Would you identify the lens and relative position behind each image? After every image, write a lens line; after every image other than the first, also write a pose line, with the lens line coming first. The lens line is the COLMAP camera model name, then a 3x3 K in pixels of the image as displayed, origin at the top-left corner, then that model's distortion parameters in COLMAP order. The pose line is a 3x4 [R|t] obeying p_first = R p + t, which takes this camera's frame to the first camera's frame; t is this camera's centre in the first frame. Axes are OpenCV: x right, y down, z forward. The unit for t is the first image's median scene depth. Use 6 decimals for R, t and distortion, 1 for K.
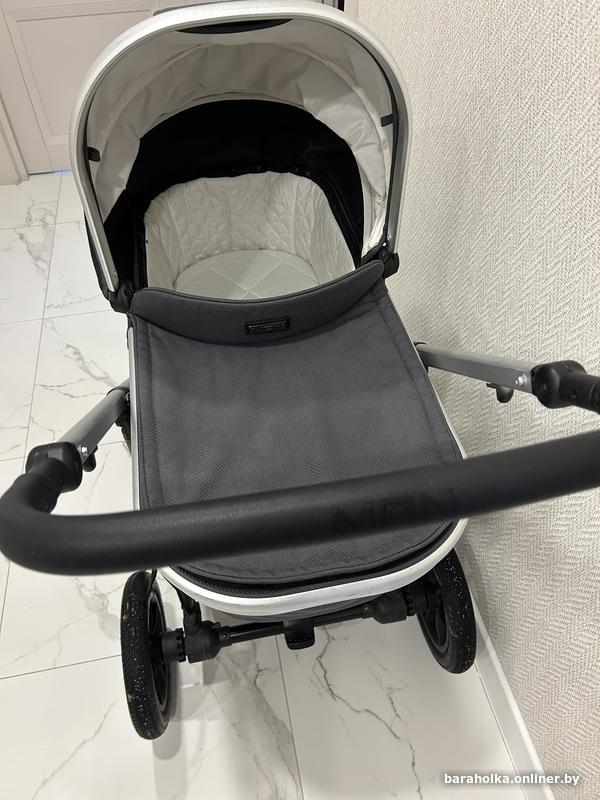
lens RADIAL K [[598.6, 0, 299.2], [0, 598.6, 402.4], [0, 0, 1]] dist [0.089623, -0.091146]
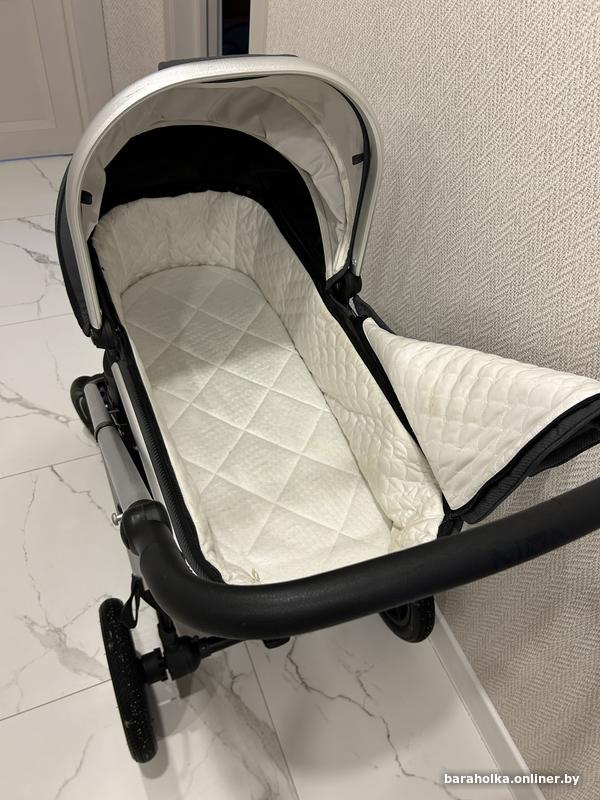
lens RADIAL K [[603.7, 0, 296.0], [0, 603.7, 400.0], [0, 0, 1]] dist [0.070599, -0.068959]
pose [[0.972728, -0.080719, 0.217451, -0.157112], [0.074982, 0.996587, 0.034520, -0.057625], [-0.219495, -0.017273, 0.975461, -0.026906]]
